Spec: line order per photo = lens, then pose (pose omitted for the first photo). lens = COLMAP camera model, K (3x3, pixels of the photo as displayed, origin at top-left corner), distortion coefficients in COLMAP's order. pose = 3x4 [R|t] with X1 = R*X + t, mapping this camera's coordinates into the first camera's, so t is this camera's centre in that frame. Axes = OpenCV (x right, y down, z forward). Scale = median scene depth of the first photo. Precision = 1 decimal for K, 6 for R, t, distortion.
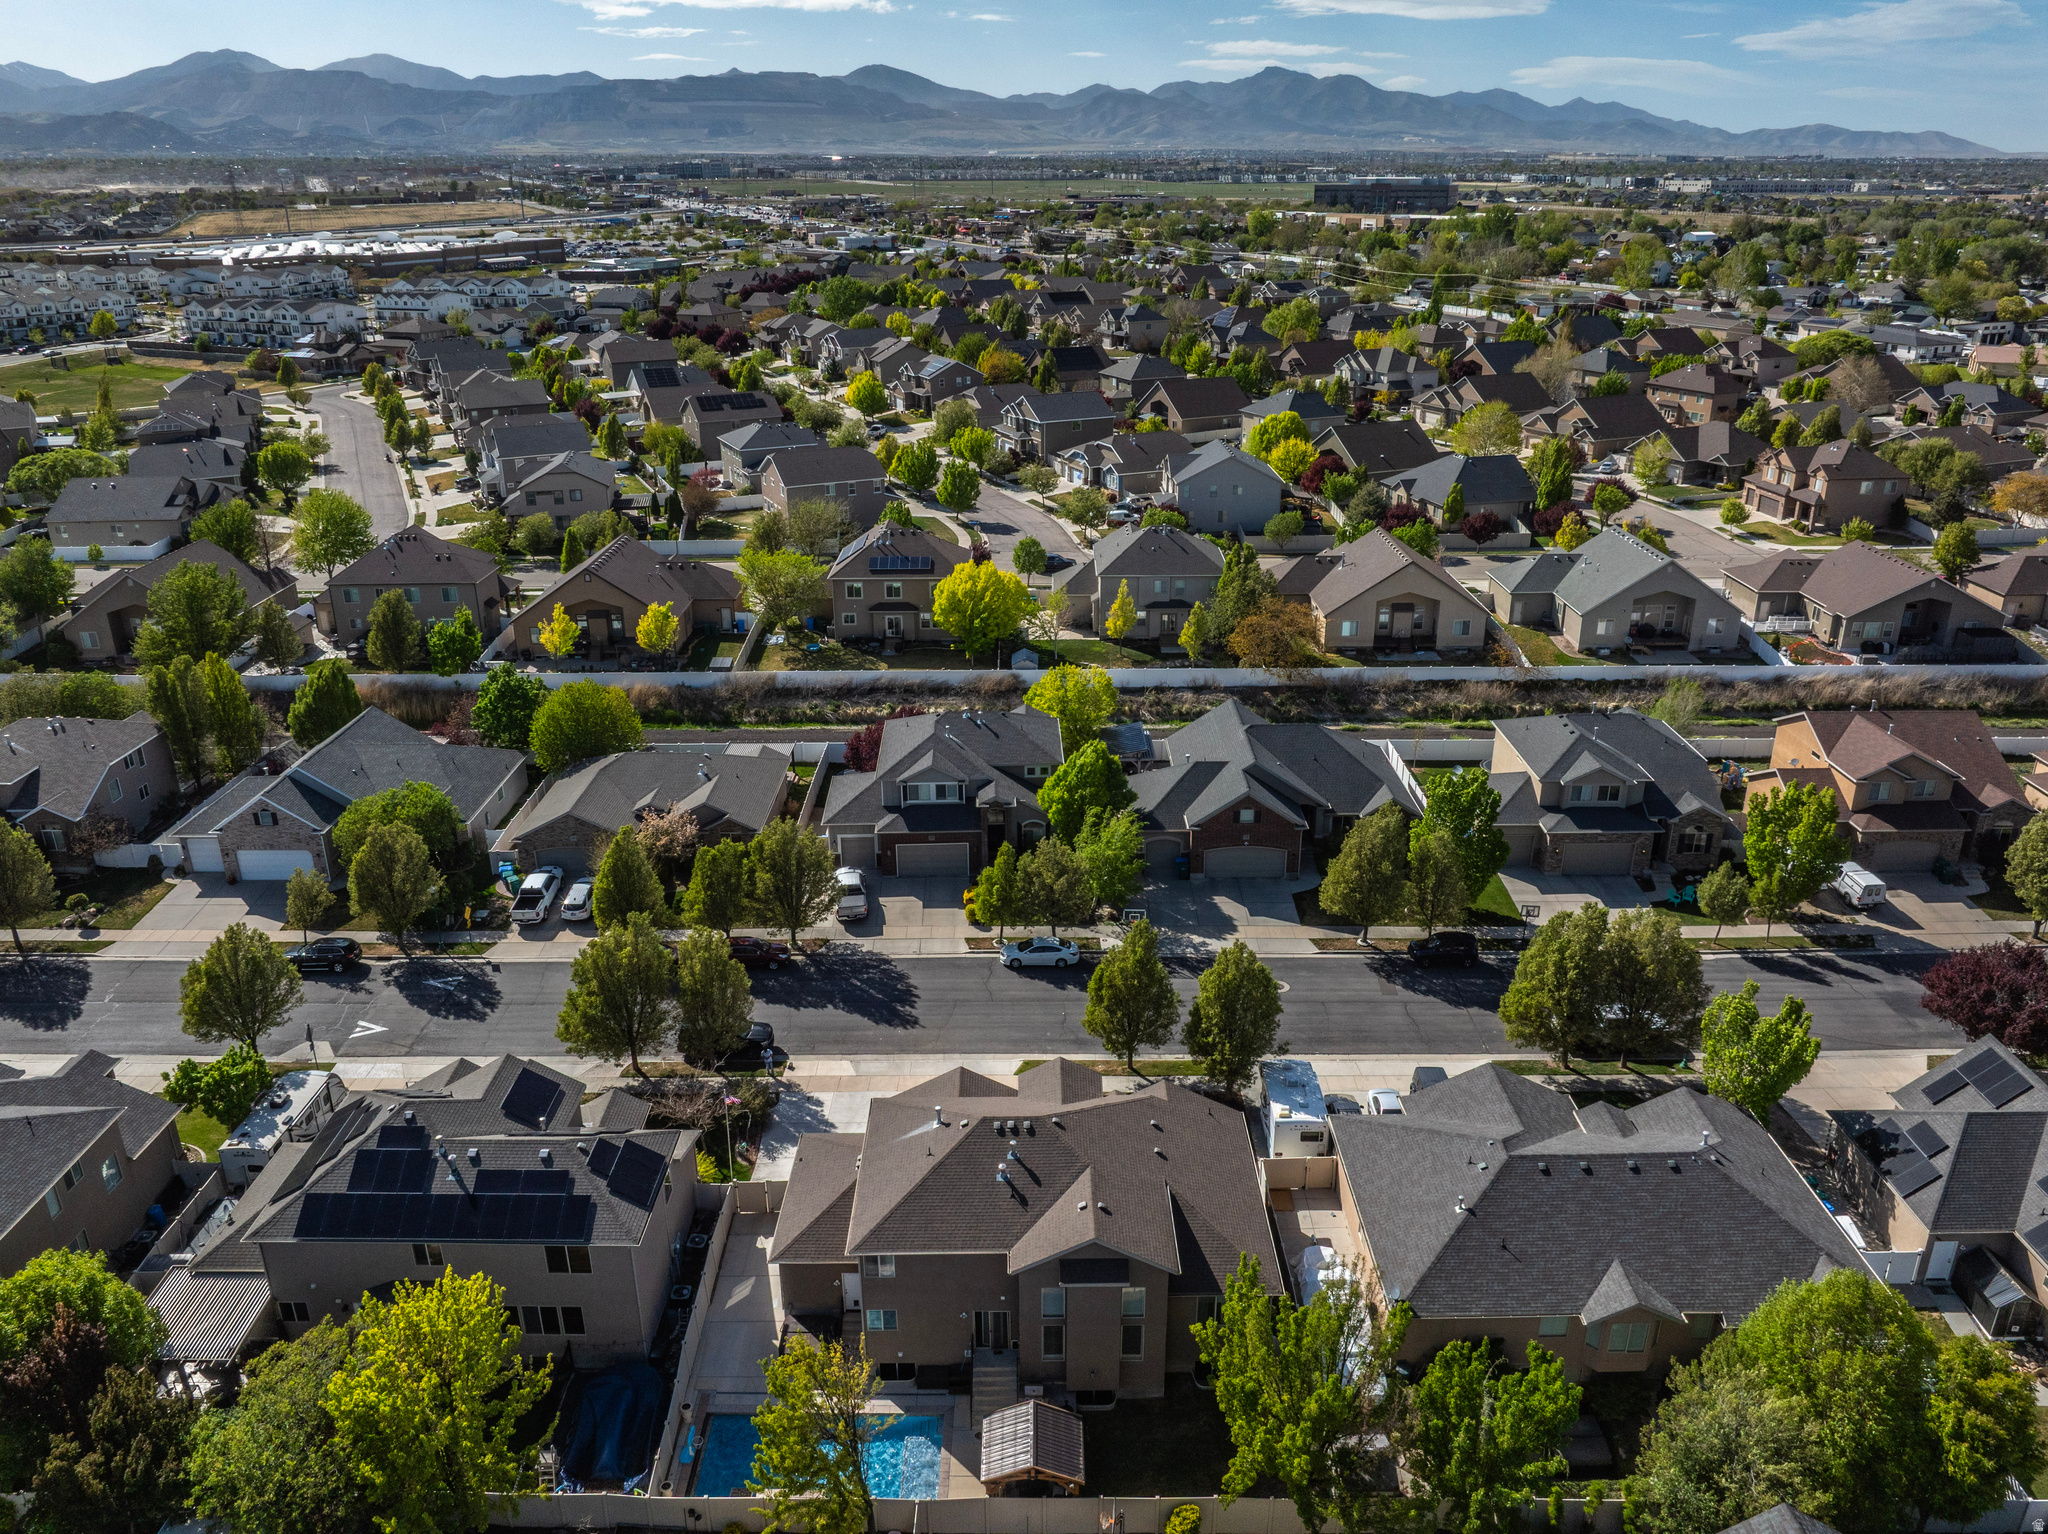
lens RADIAL K [[1471.3, 0, 1017.3], [0, 1471.3, 774.4], [0, 0, 1]] dist [-0.035655, 0.001526]
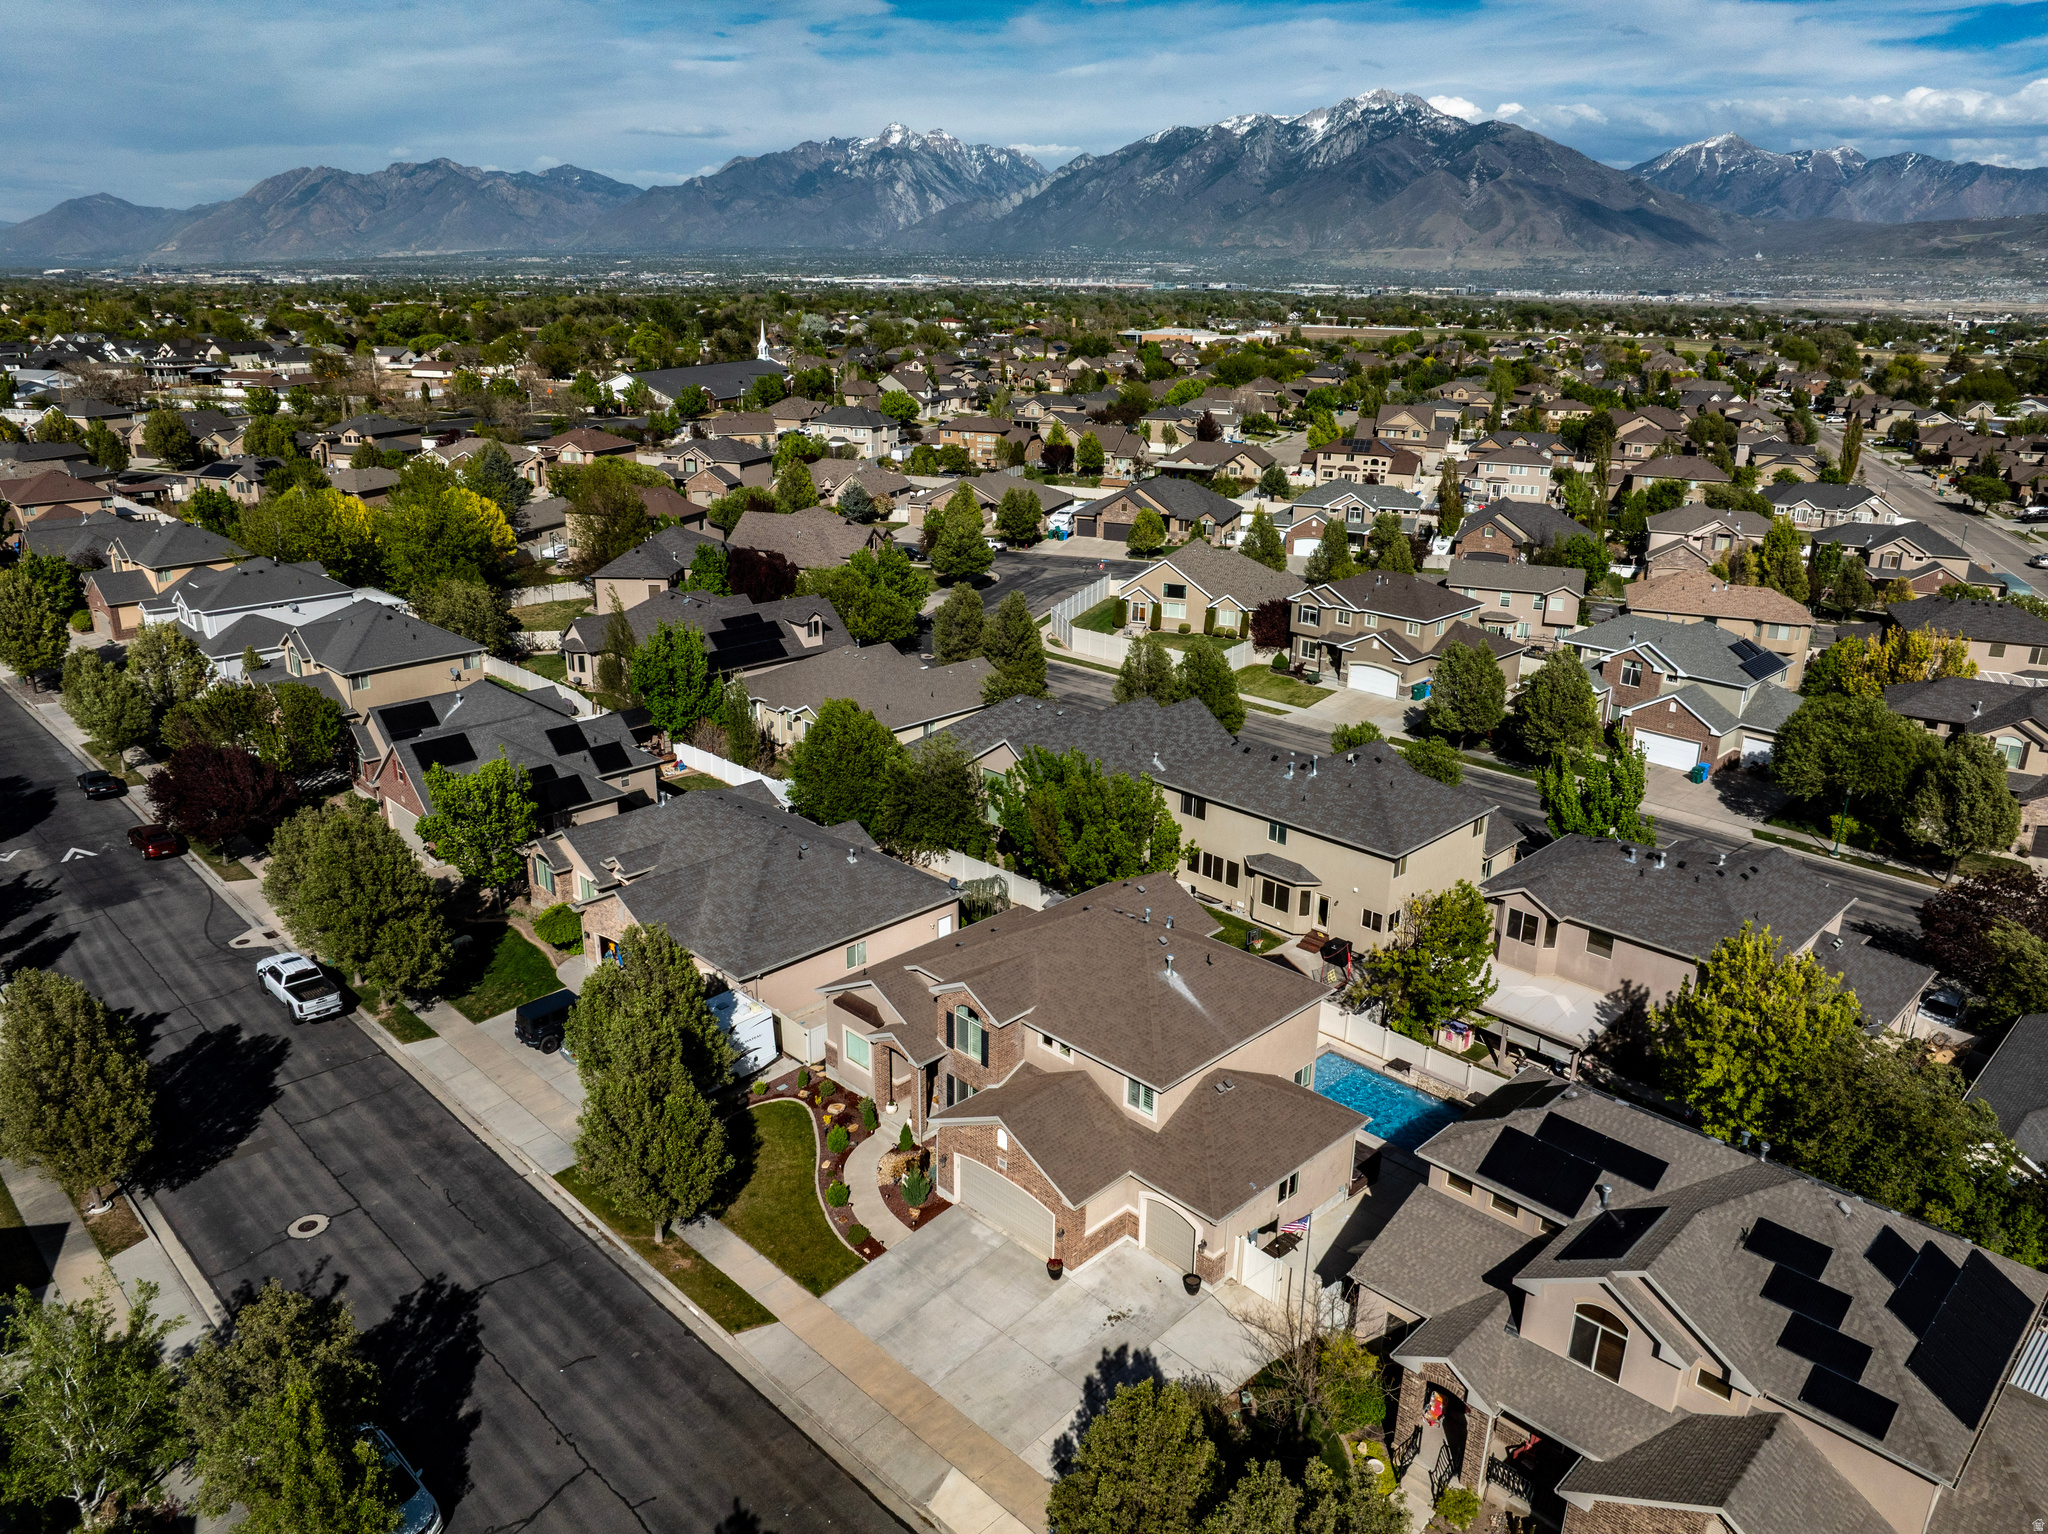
lens RADIAL K [[1451.3, 0, 1022.9], [0, 1451.3, 760.1], [0, 0, 1]] dist [-0.039589, 0.002475]
pose [[-0.709791, -0.229064, 0.666128, -0.241863], [0.261312, 0.792551, 0.550979, -0.162607], [-0.654150, 0.565148, -0.502689, 0.640000]]
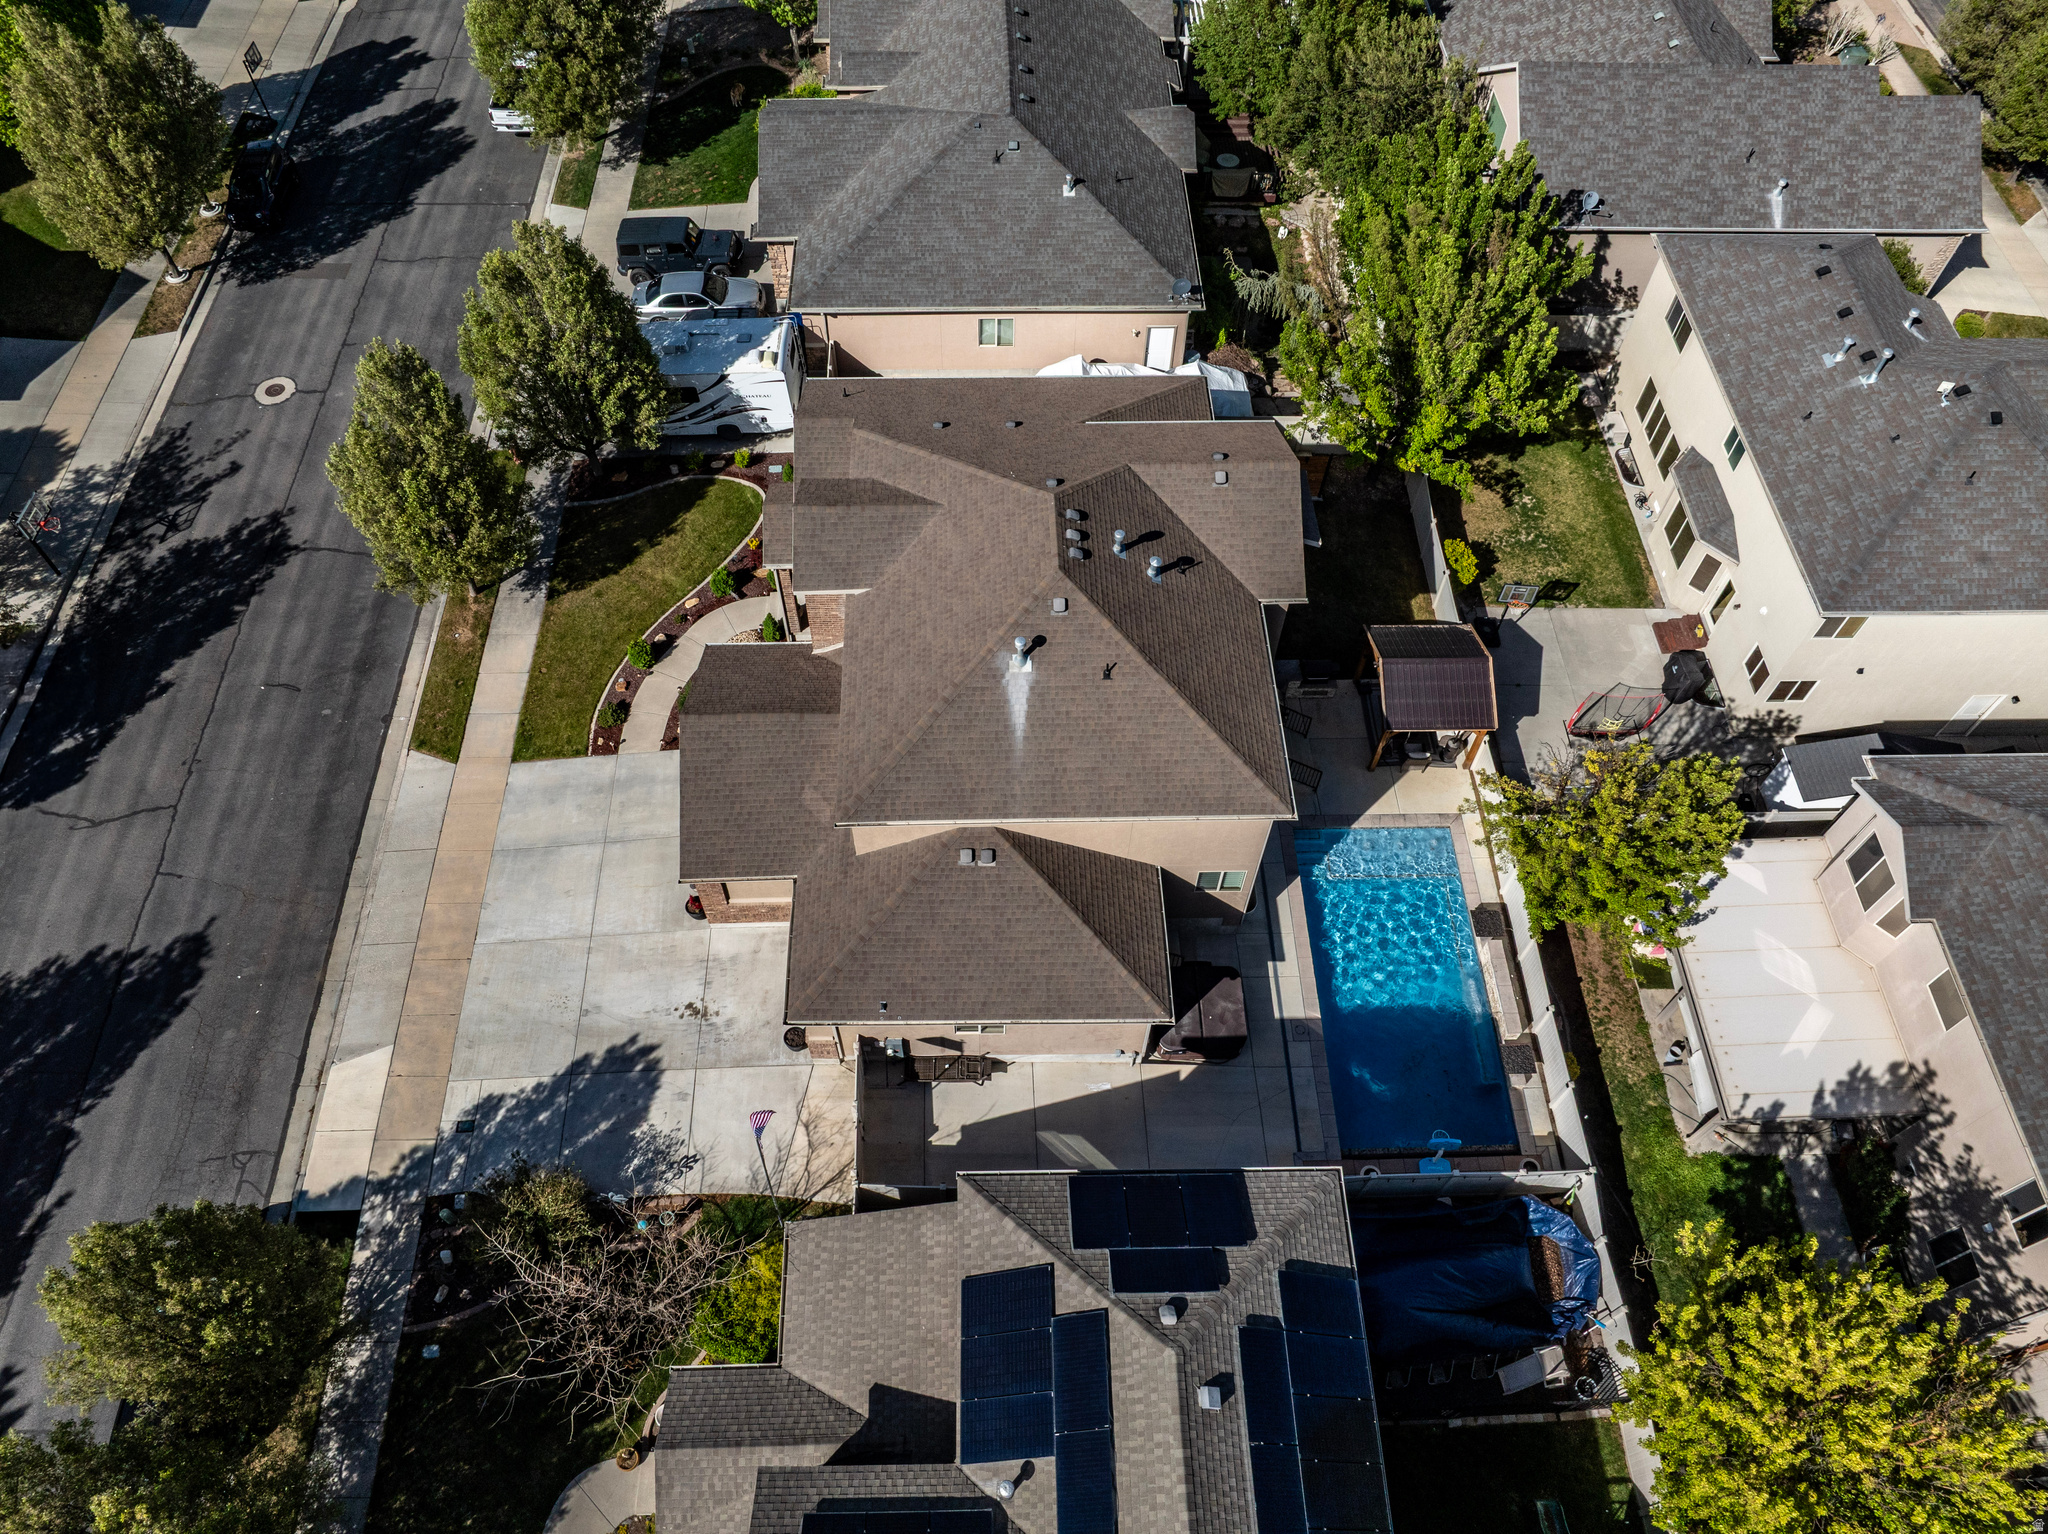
lens RADIAL K [[1451.3, 0, 1022.9], [0, 1451.3, 760.1], [0, 0, 1]] dist [-0.039589, 0.002475]
pose [[-0.034509, -0.827081, 0.561022, -0.173185], [0.364627, 0.512242, 0.777596, -0.072034], [-0.930514, 0.231398, 0.283899, 0.385843]]
